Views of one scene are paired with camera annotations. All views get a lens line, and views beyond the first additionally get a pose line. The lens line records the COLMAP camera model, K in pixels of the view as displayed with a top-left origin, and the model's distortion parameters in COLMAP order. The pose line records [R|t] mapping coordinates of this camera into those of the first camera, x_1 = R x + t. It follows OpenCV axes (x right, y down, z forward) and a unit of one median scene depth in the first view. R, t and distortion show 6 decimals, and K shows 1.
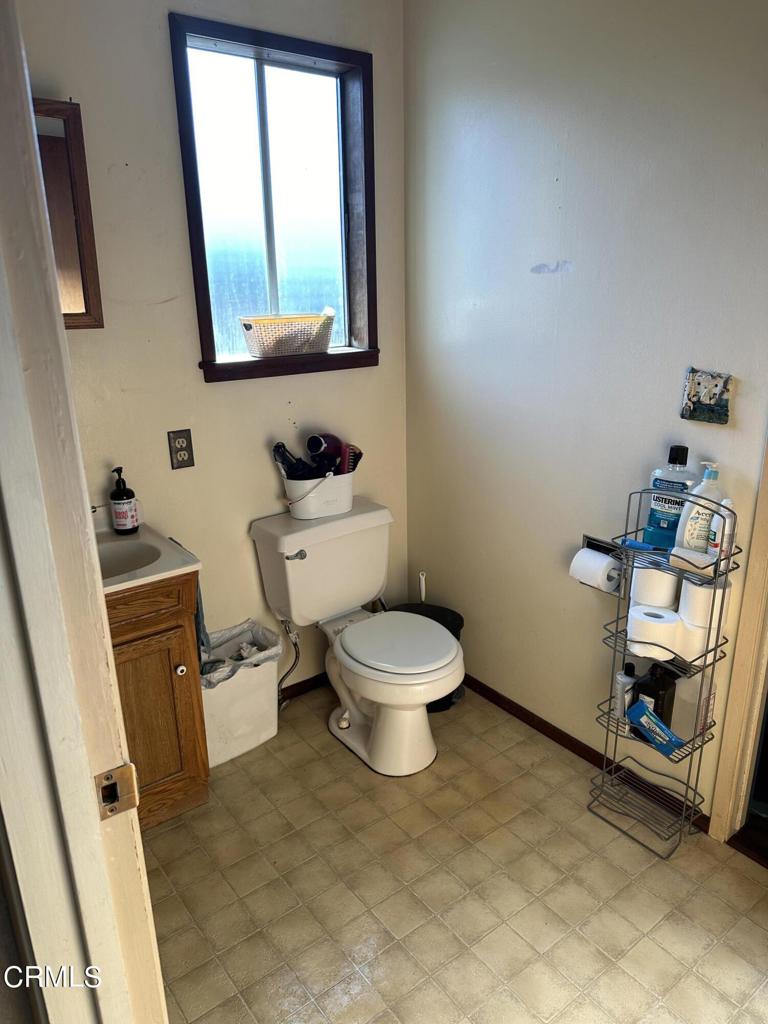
lens RADIAL K [[724.8, 0, 388.8], [0, 724.8, 514.9], [0, 0, 1]] dist [0.004193, -0.004514]
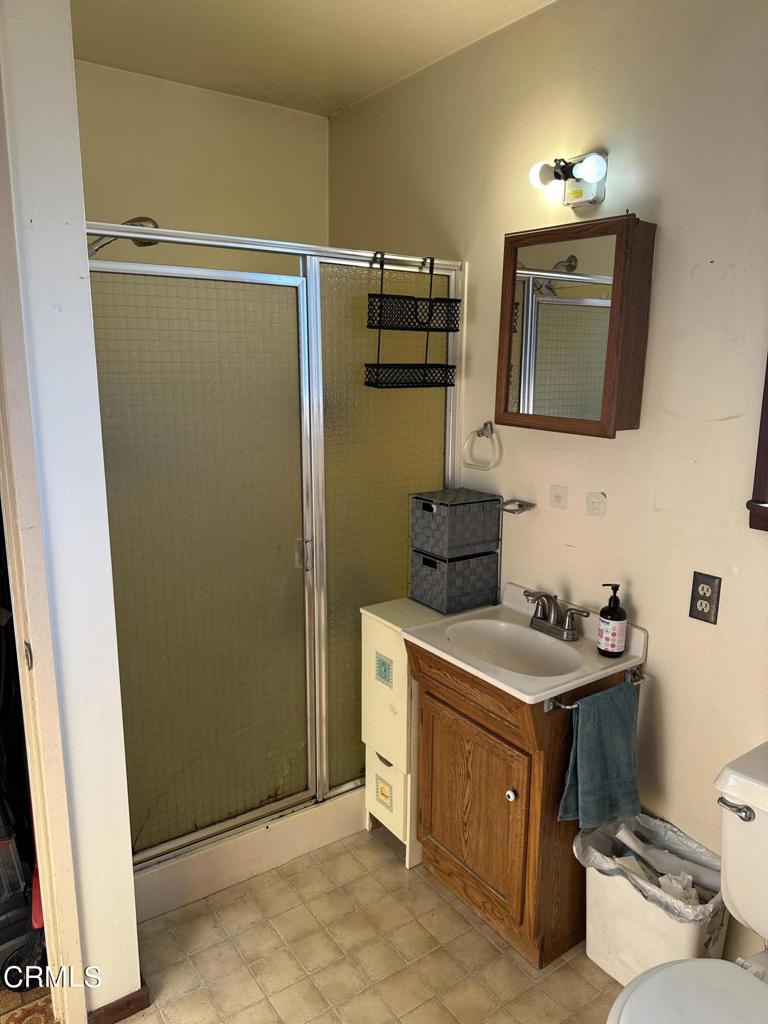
lens RADIAL K [[724.8, 0, 387.7], [0, 724.8, 510.9], [0, 0, 1]] dist [0.004193, -0.004514]
pose [[-0.030211, 0.218754, -0.975312, 0.482800], [-0.321447, 0.921797, 0.216708, -0.241245], [0.946446, 0.320058, 0.042469, 0.612837]]
